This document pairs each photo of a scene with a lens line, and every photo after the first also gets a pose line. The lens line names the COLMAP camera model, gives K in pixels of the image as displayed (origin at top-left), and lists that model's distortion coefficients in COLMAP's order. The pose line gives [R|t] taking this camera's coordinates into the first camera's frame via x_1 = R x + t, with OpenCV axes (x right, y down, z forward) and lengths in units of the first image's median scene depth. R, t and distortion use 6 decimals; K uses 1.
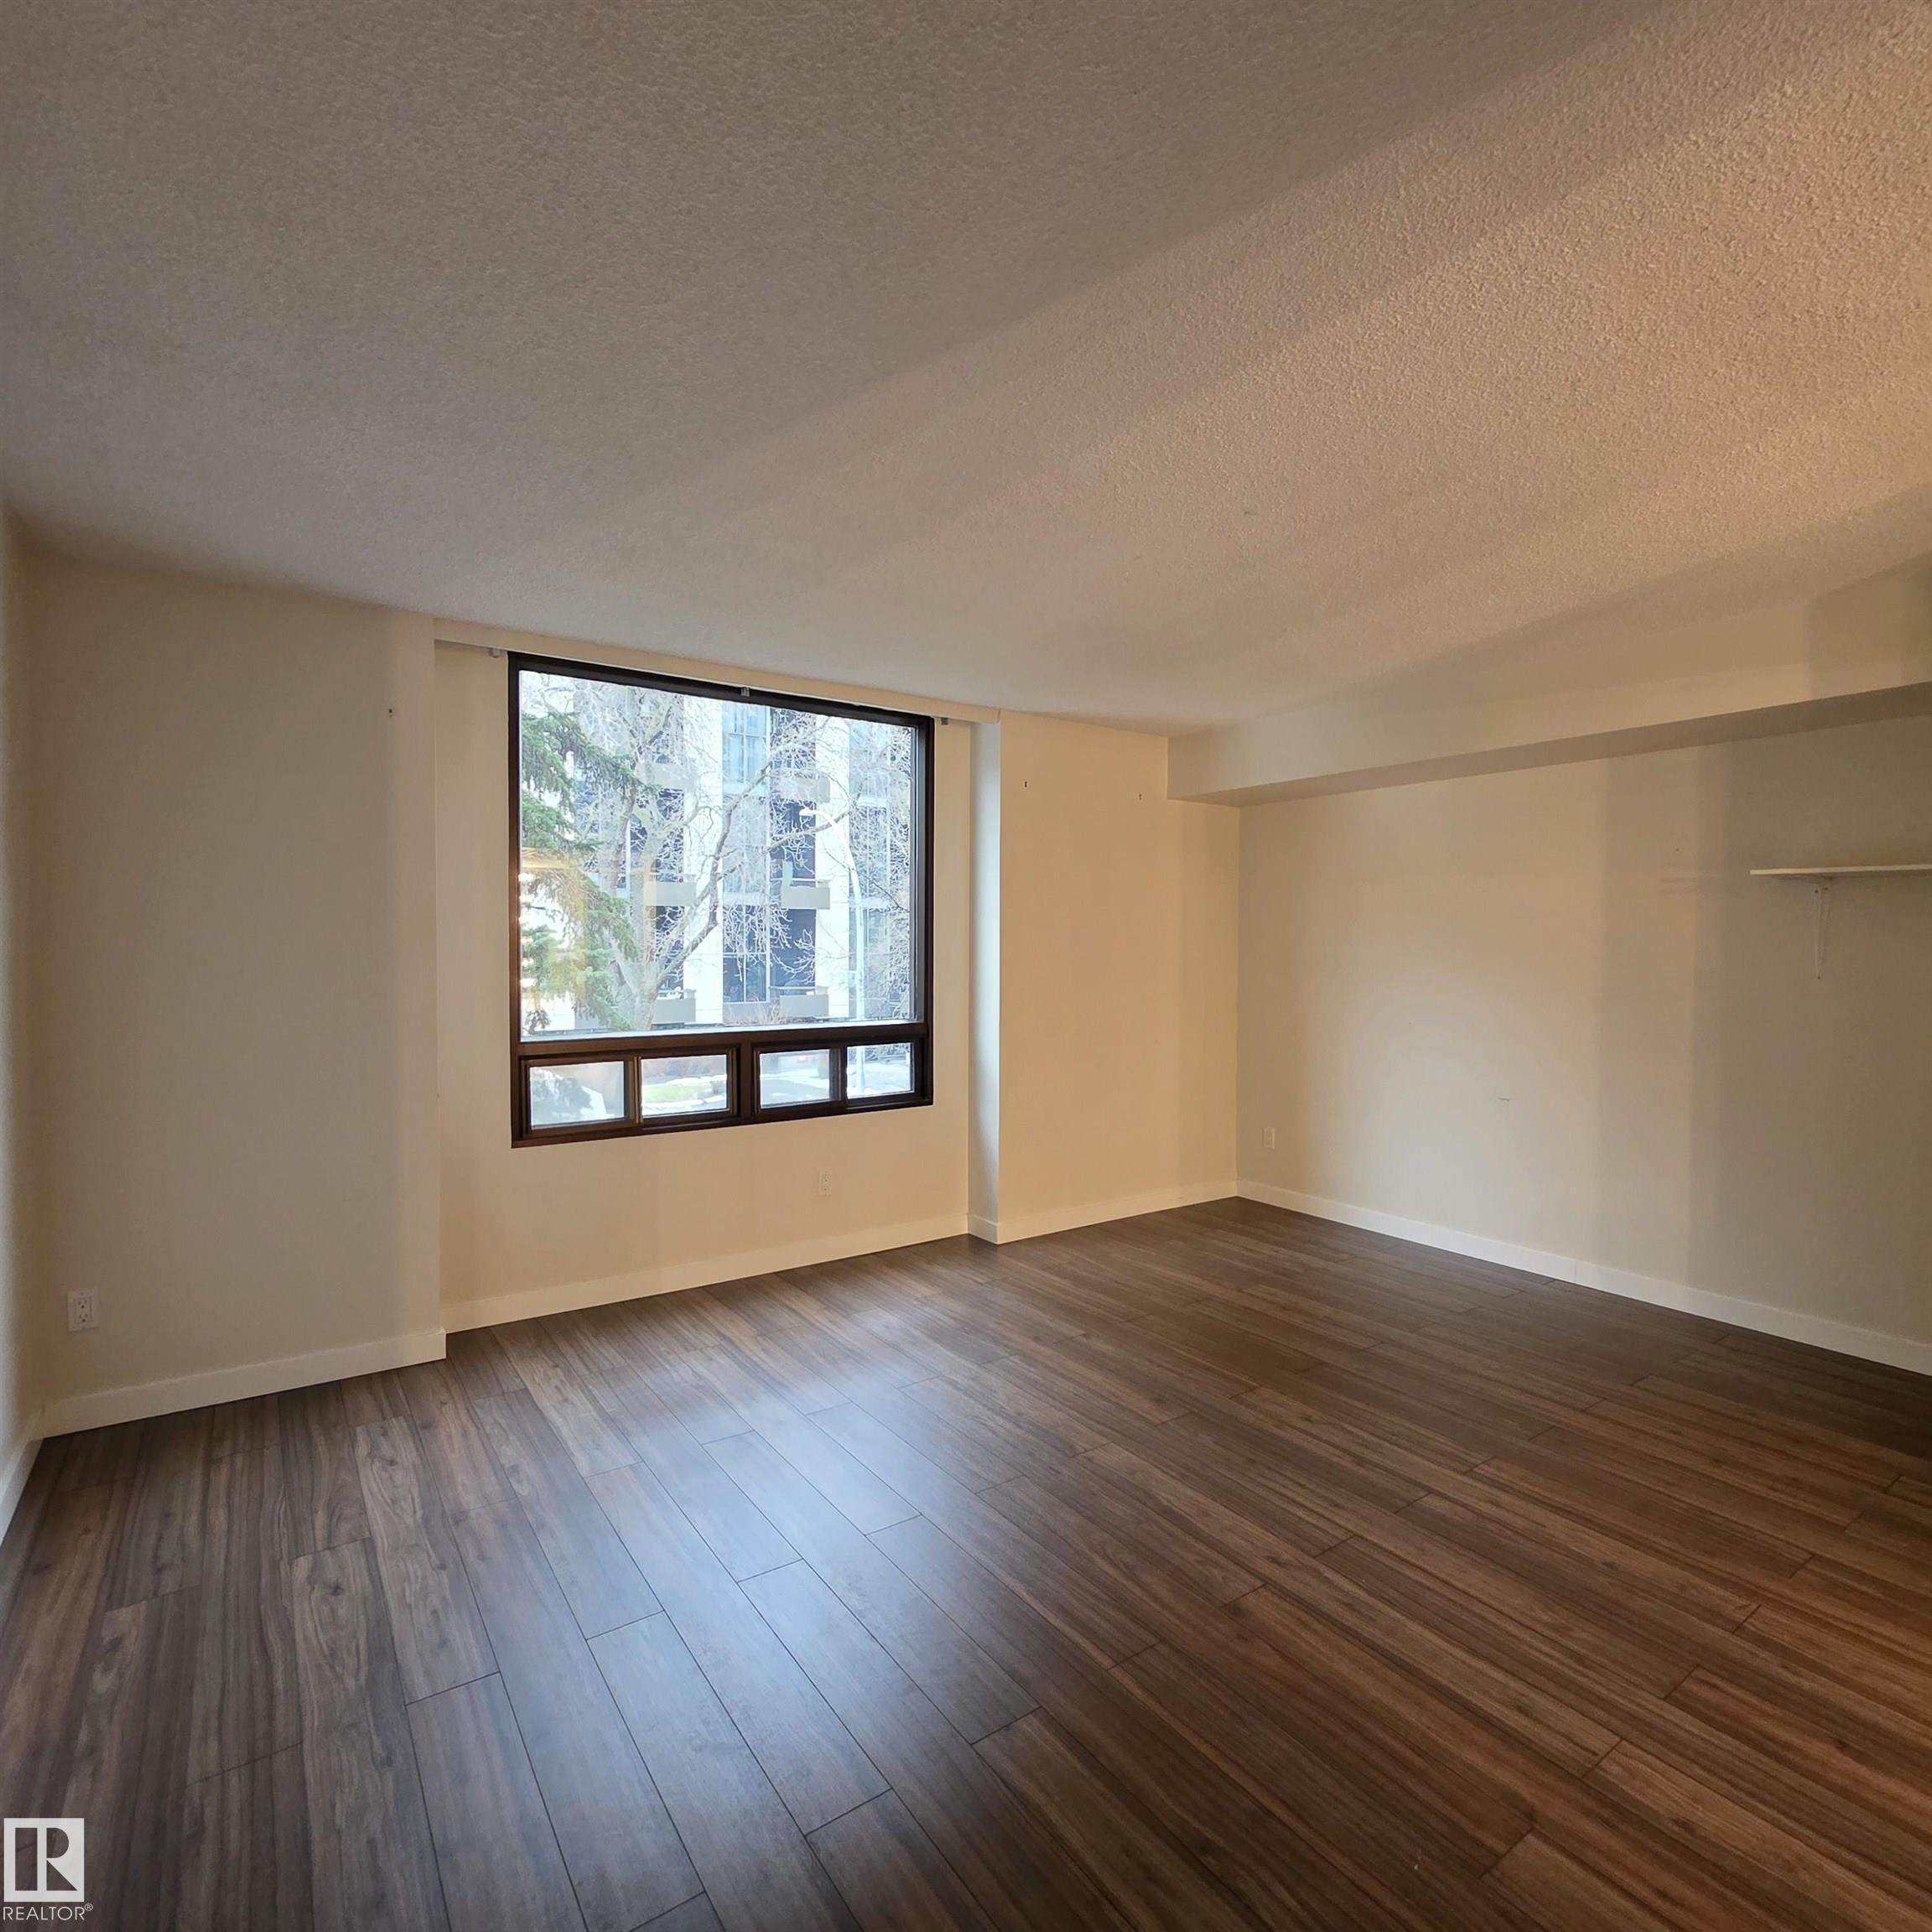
lens RADIAL K [[1030.8, 0, 954.5], [0, 1030.8, 961.0], [0, 0, 1]] dist [0.000784, 0.000499]
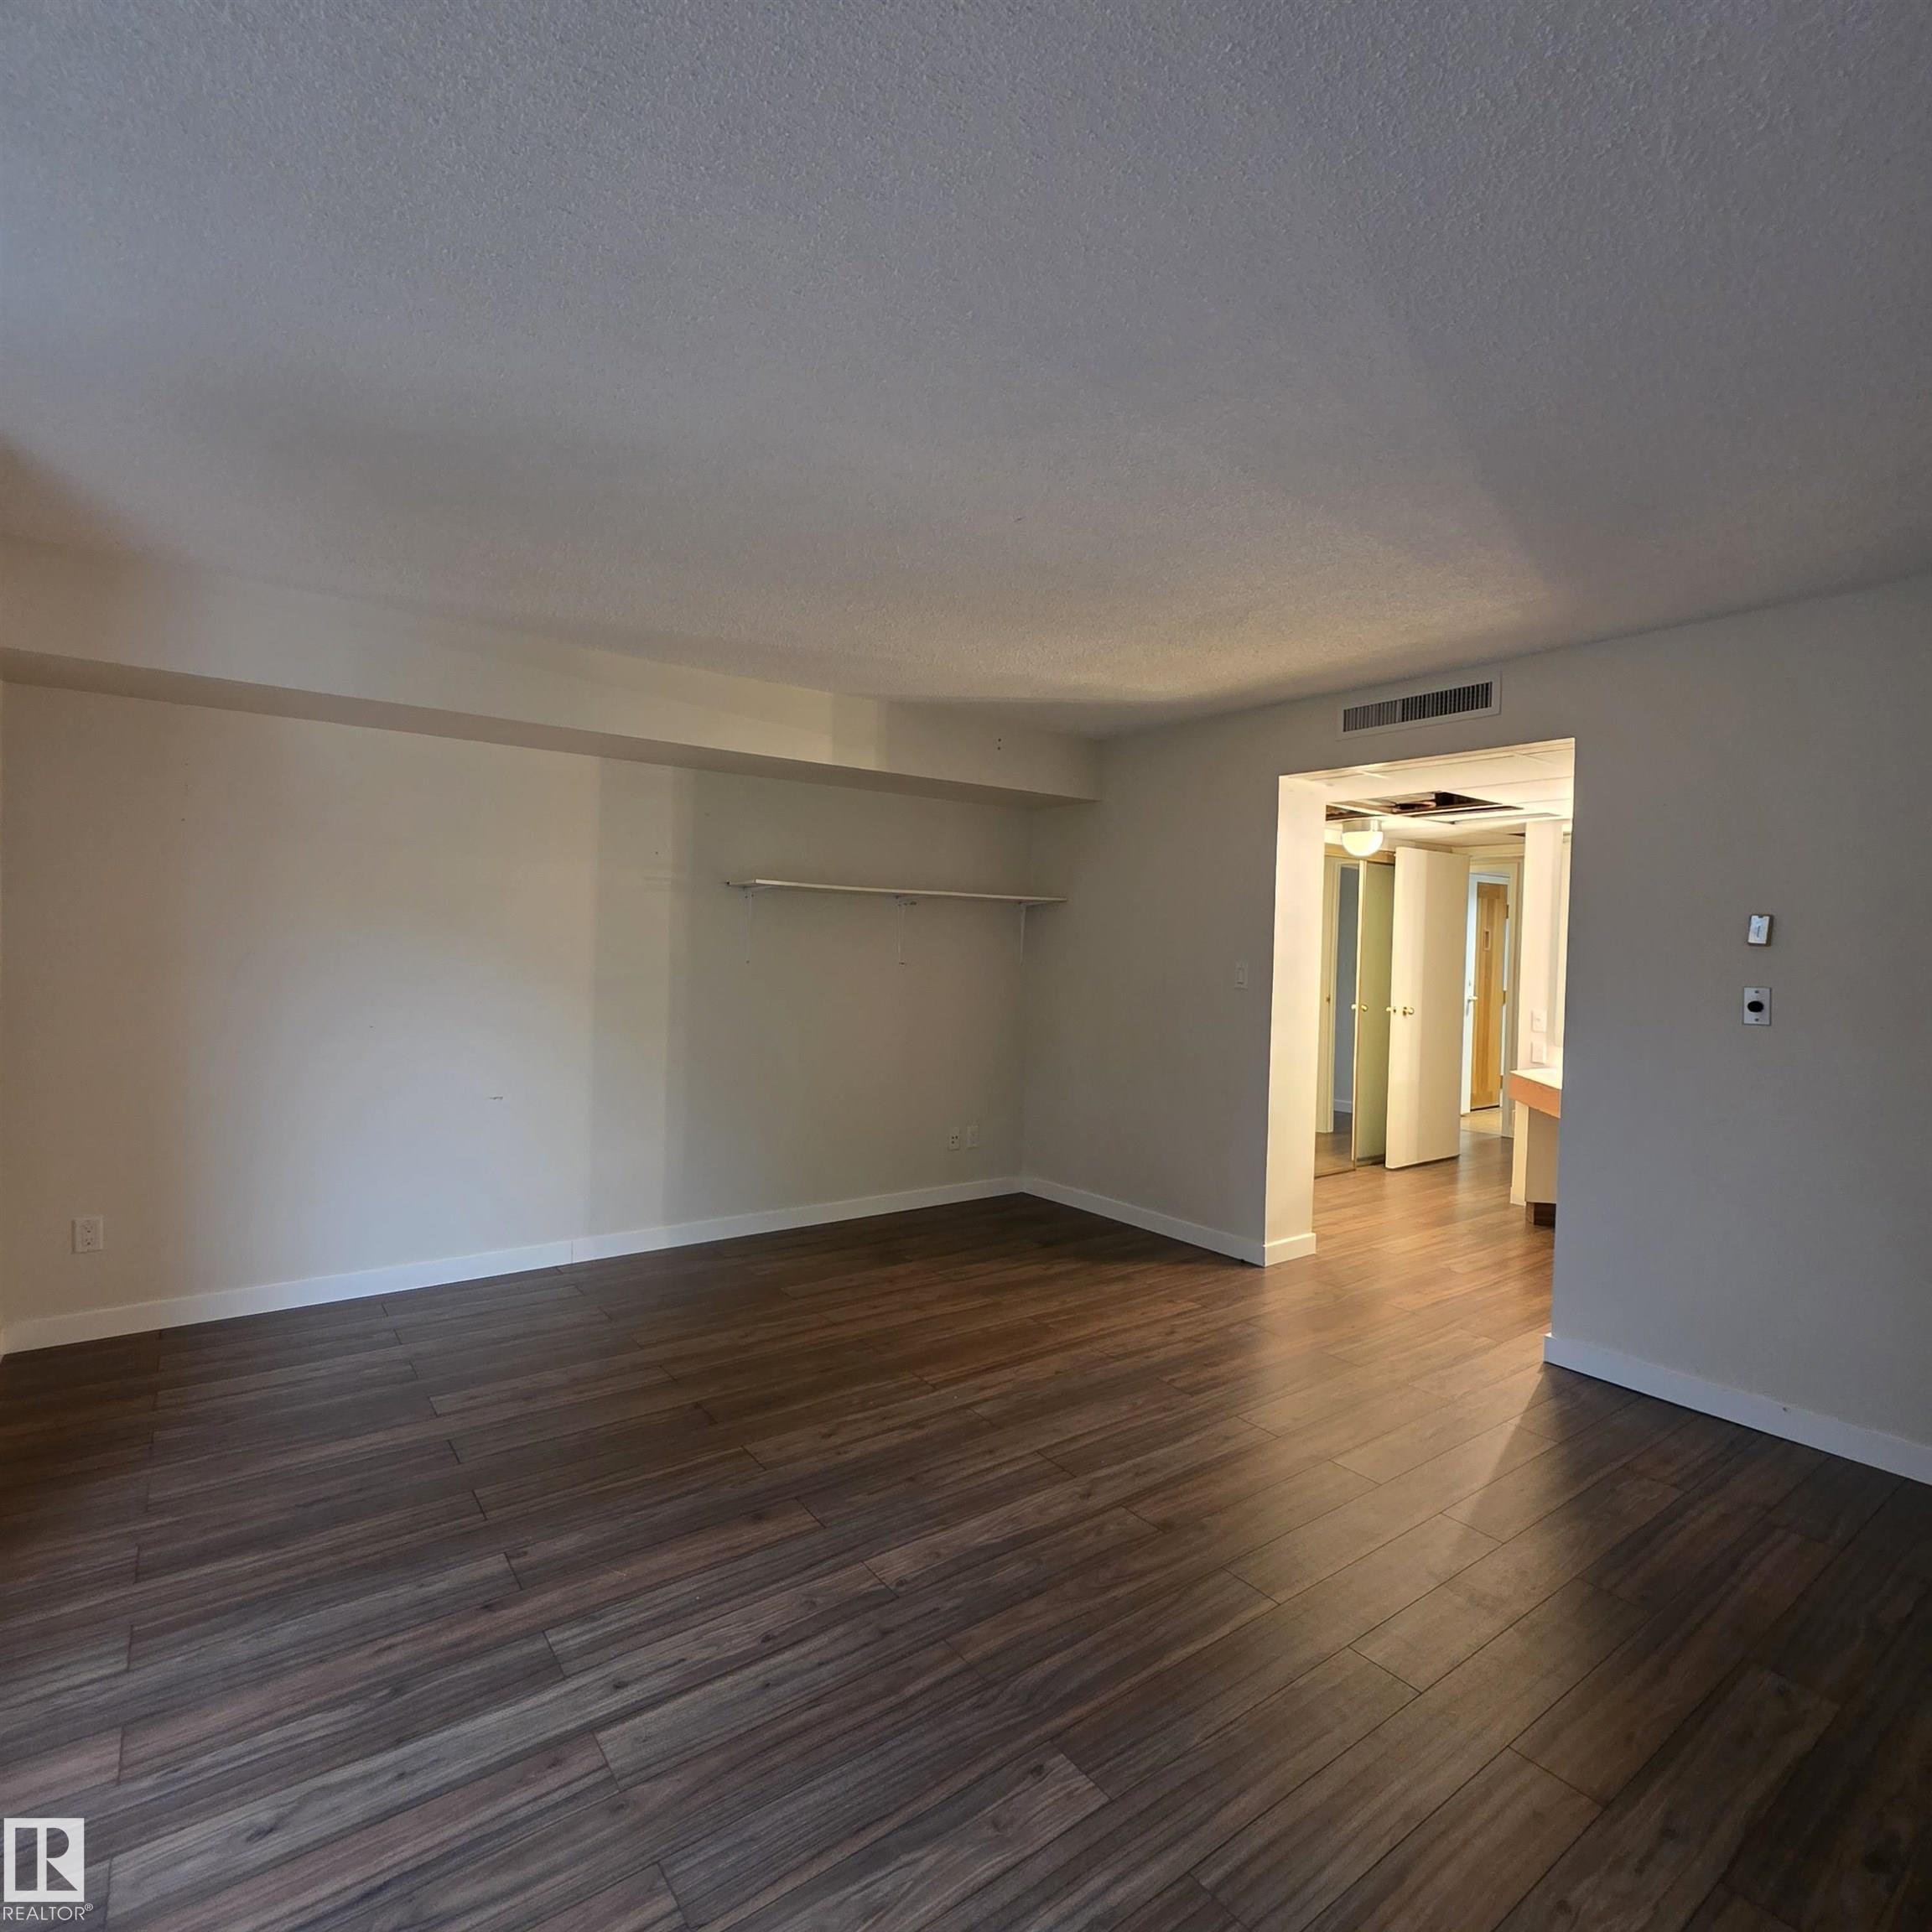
lens RADIAL K [[1030.8, 0, 992.2], [0, 1030.8, 960.2], [0, 0, 1]] dist [0.000784, 0.000499]
pose [[-0.055099, -0.017582, 0.998326, -0.474490], [-0.011283, 0.999792, 0.016985, -0.011209], [-0.998417, -0.010328, -0.055286, 0.699088]]
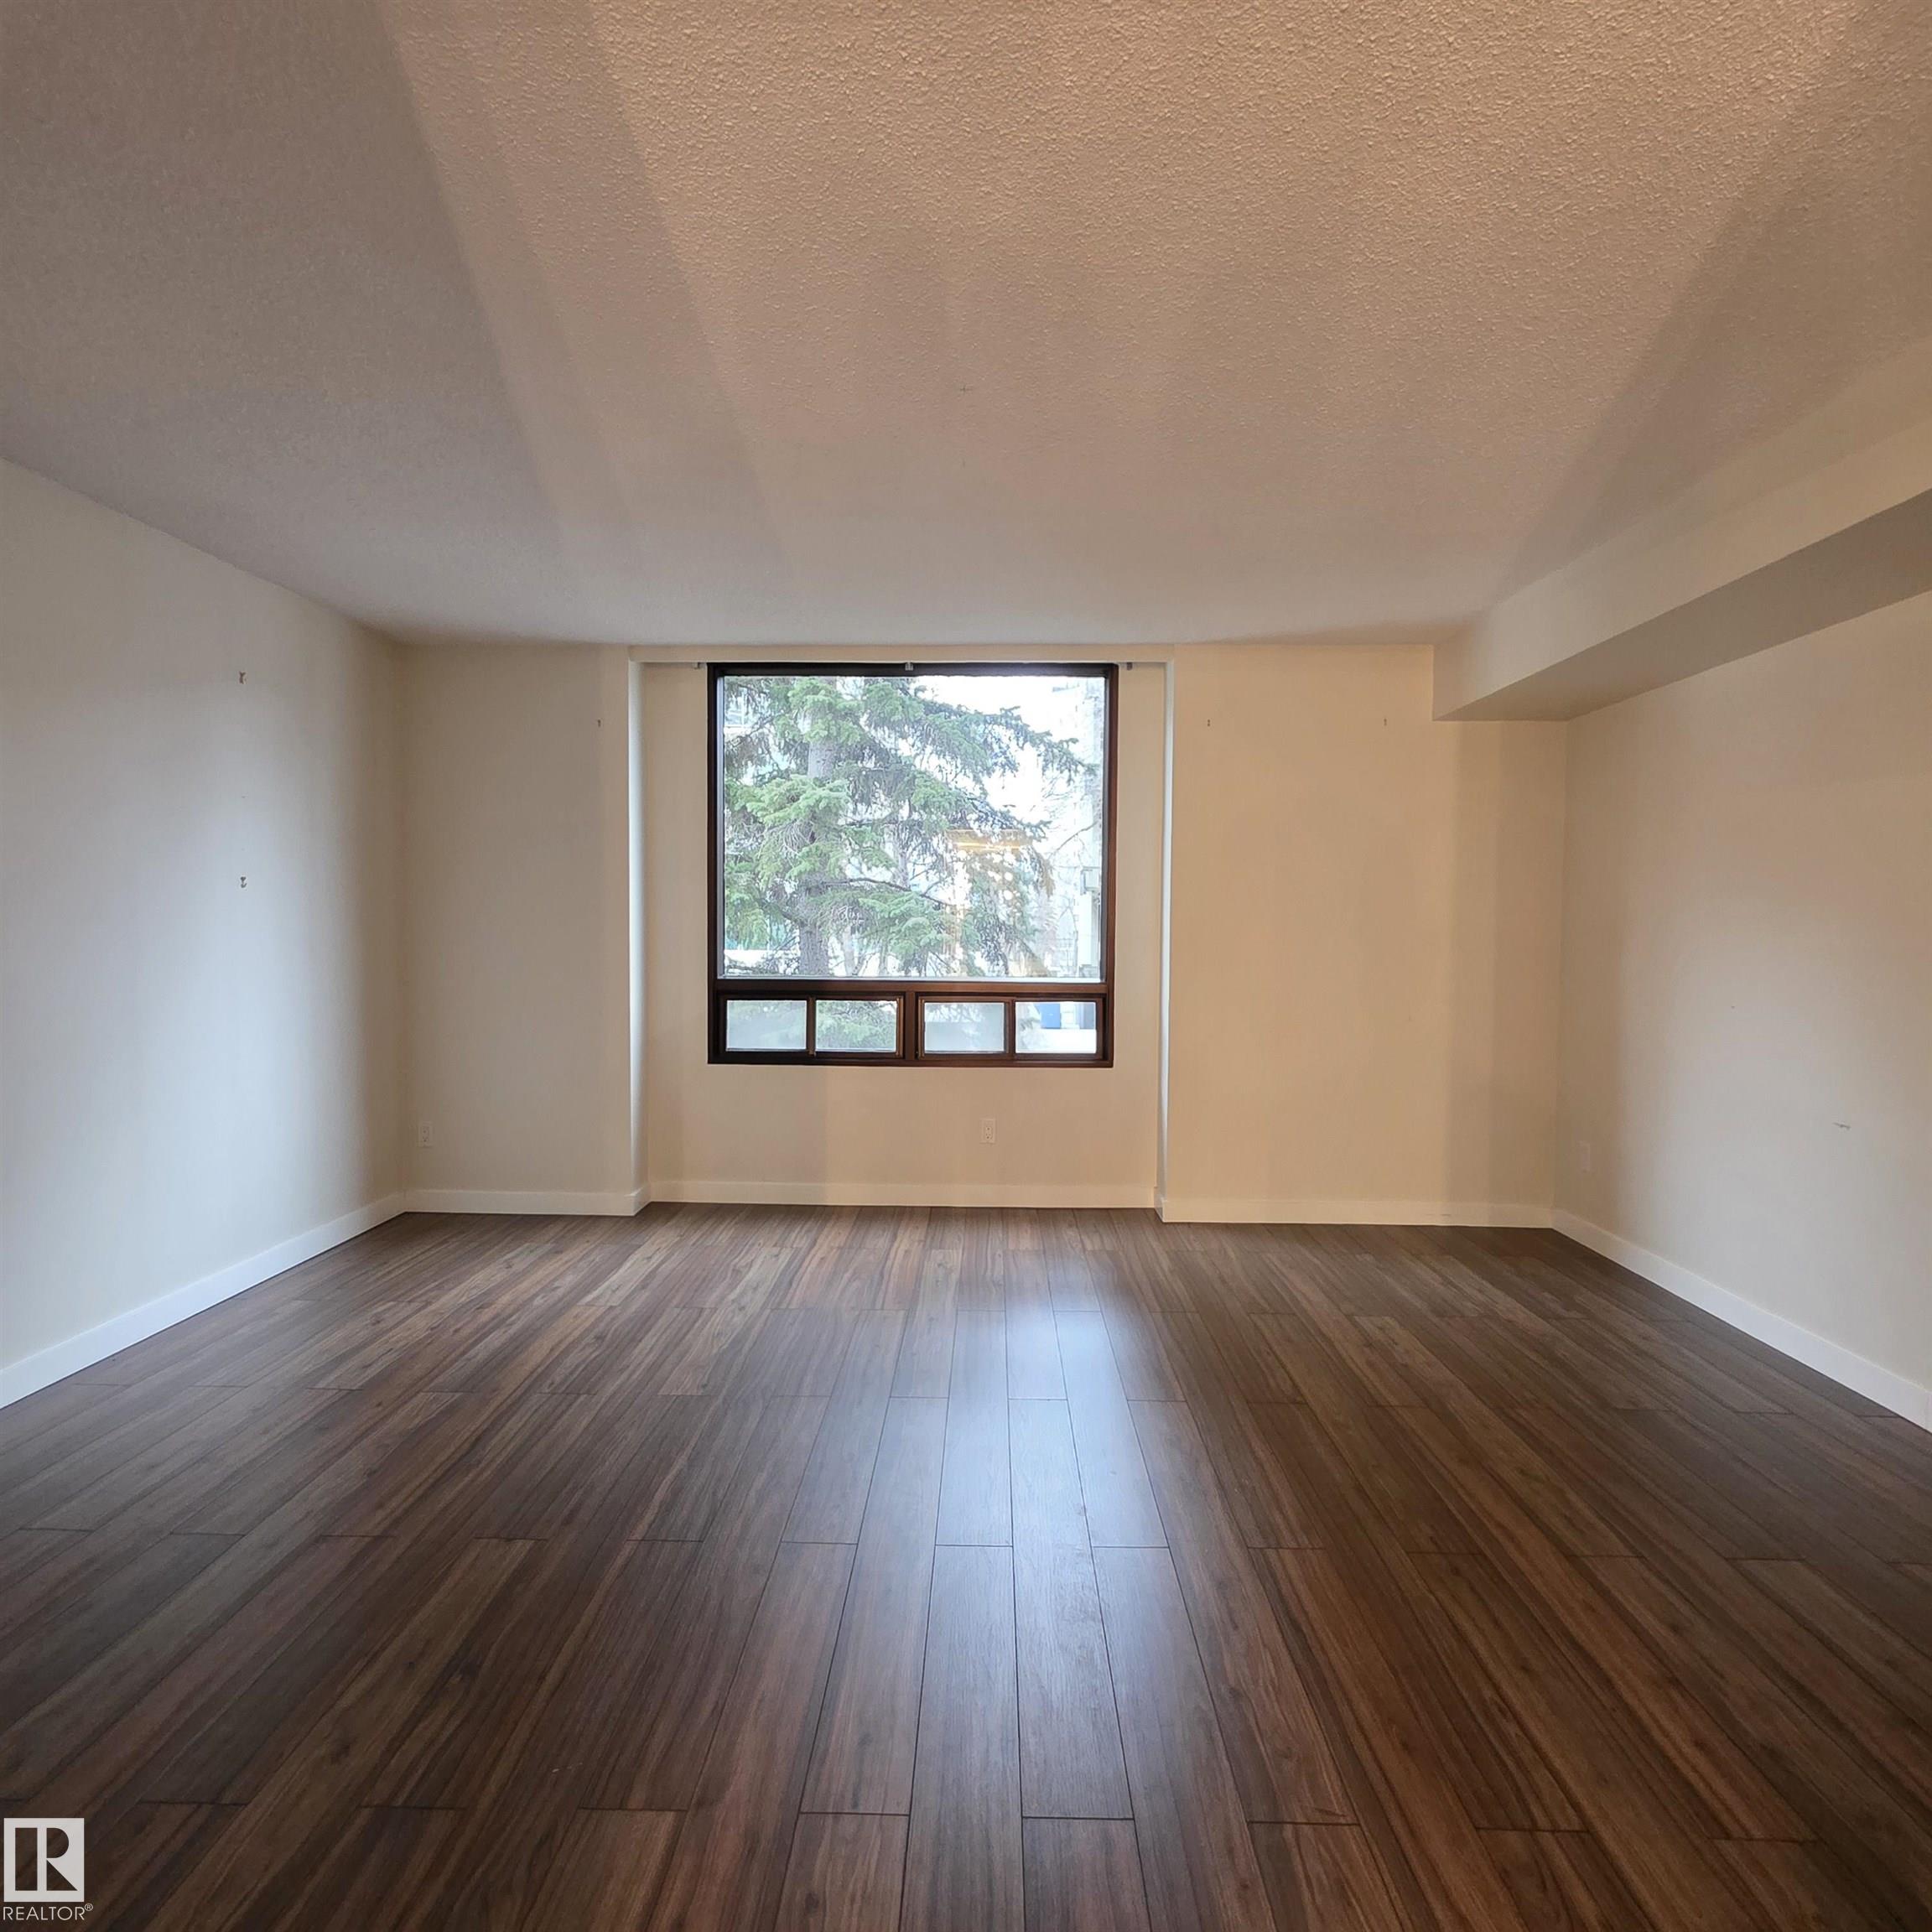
lens RADIAL K [[1030.8, 0, 963.3], [0, 1030.8, 962.2], [0, 0, 1]] dist [0.000784, 0.000499]
pose [[0.808368, 0.023209, -0.588220, 0.531761], [-0.014129, 0.999700, 0.020028, 0.029049], [0.588508, -0.007879, 0.808453, 0.172059]]
